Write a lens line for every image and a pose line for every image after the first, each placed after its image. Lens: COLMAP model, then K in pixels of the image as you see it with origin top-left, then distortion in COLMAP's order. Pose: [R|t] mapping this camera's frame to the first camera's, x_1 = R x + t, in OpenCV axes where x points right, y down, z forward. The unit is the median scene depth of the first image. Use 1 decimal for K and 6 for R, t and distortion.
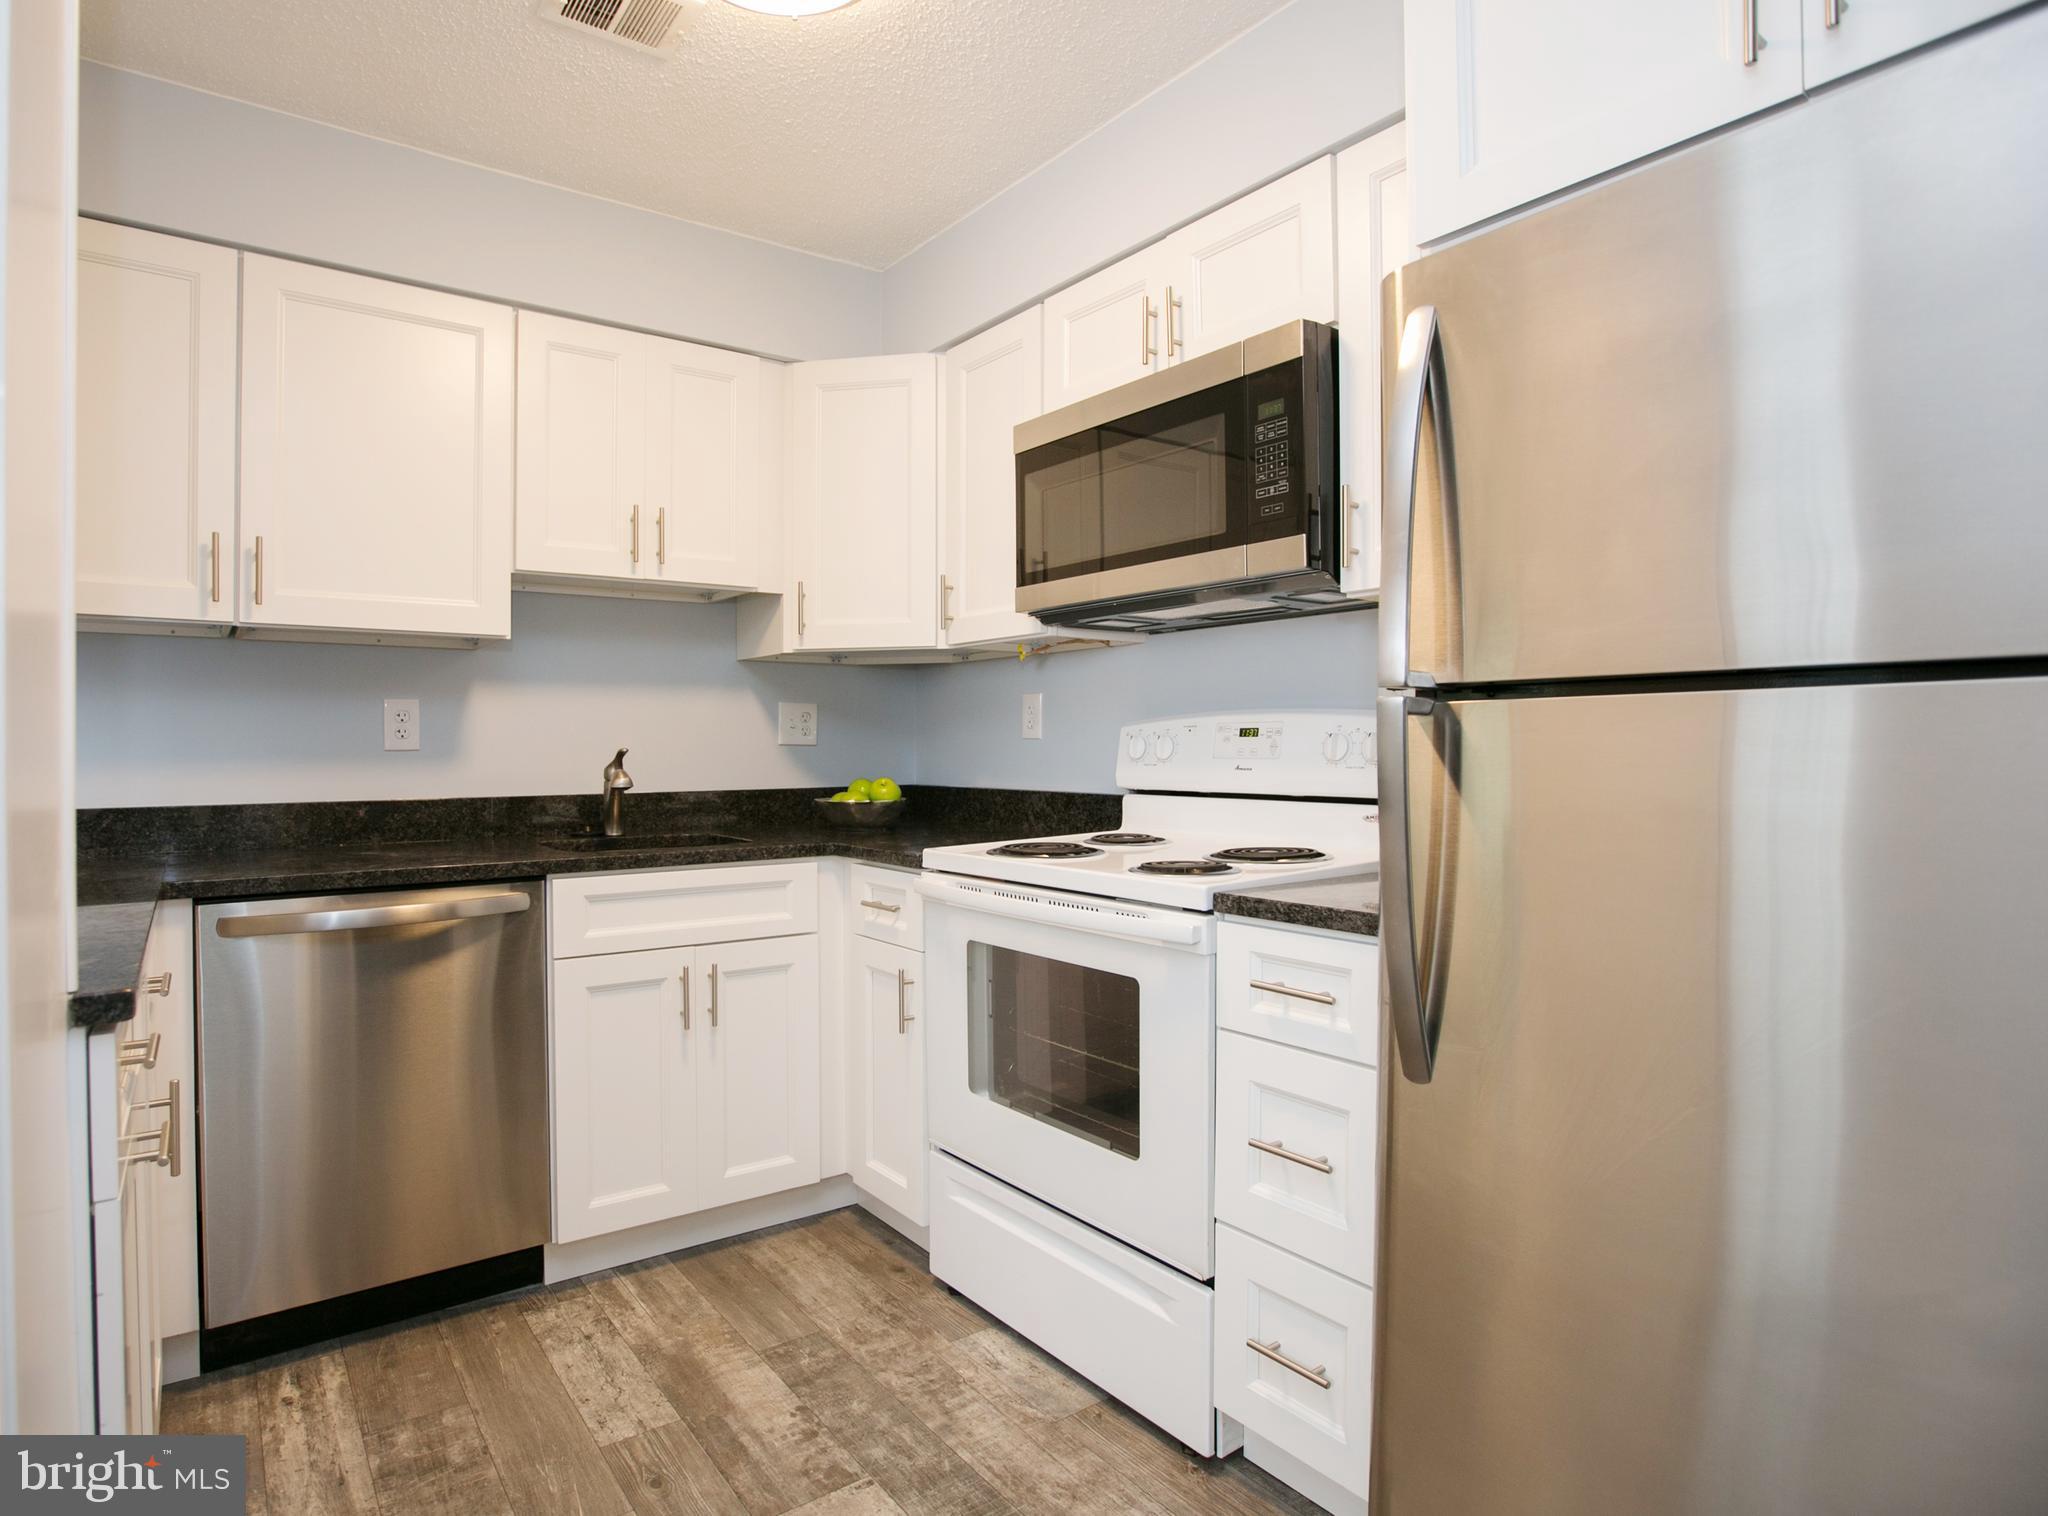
lens RADIAL K [[1132.3, 0, 977.2], [0, 1132.3, 761.1], [0, 0, 1]] dist [-0.046686, 0.033767]
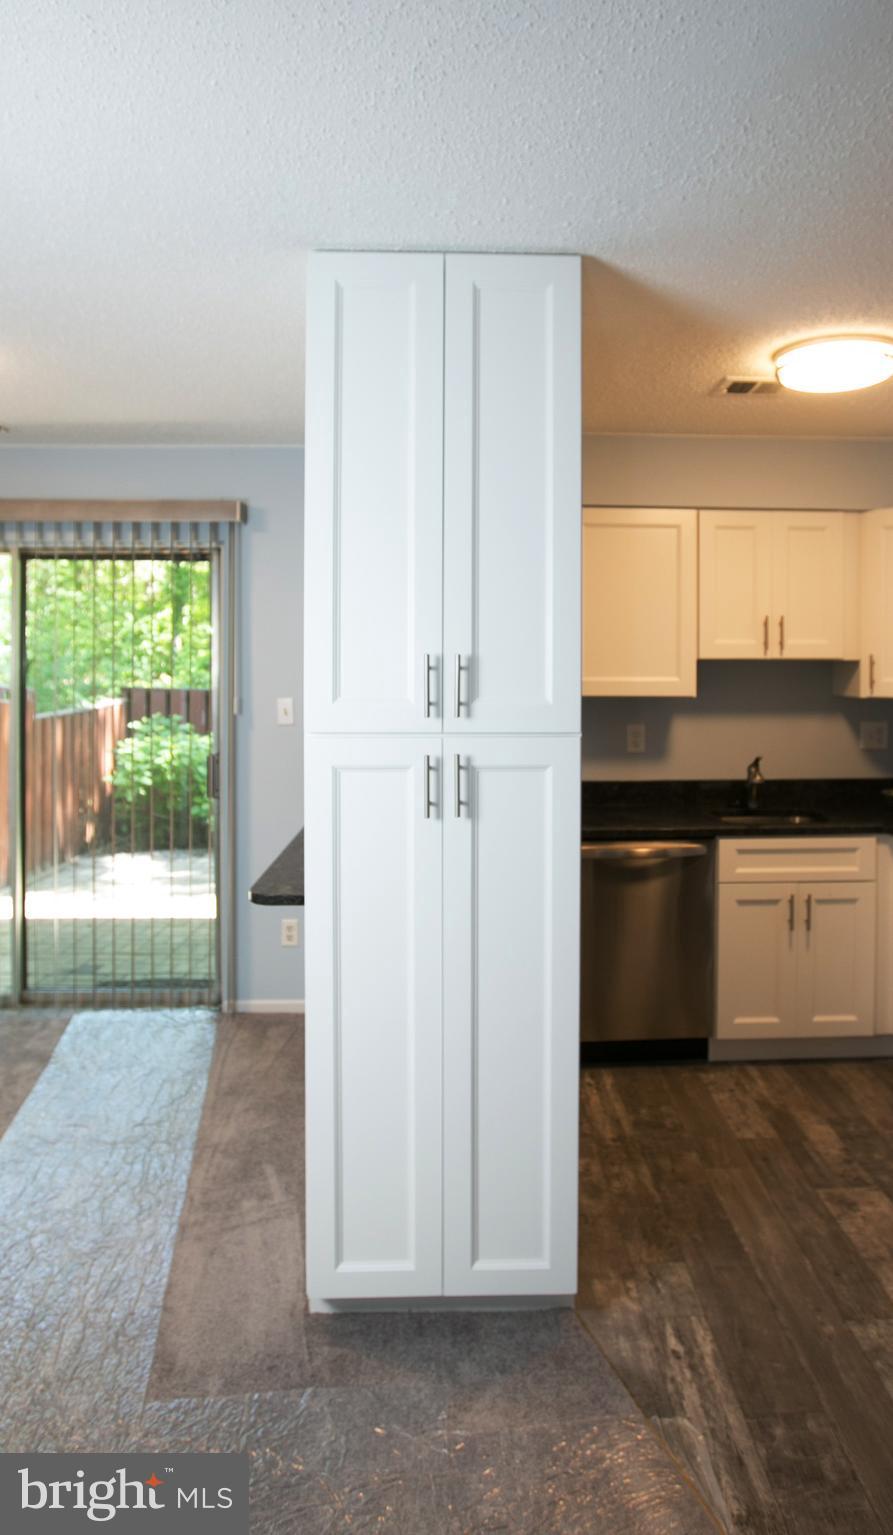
lens RADIAL K [[1094.7, 0, 445.5], [0, 1094.7, 668.4], [0, 0, 1]] dist [-0.006692, -0.142337]
pose [[0.832667, 0.010261, -0.553678, 0.213203], [-0.008216, 0.999947, 0.006175, -0.164836], [0.553713, -0.000593, 0.832708, -0.661027]]
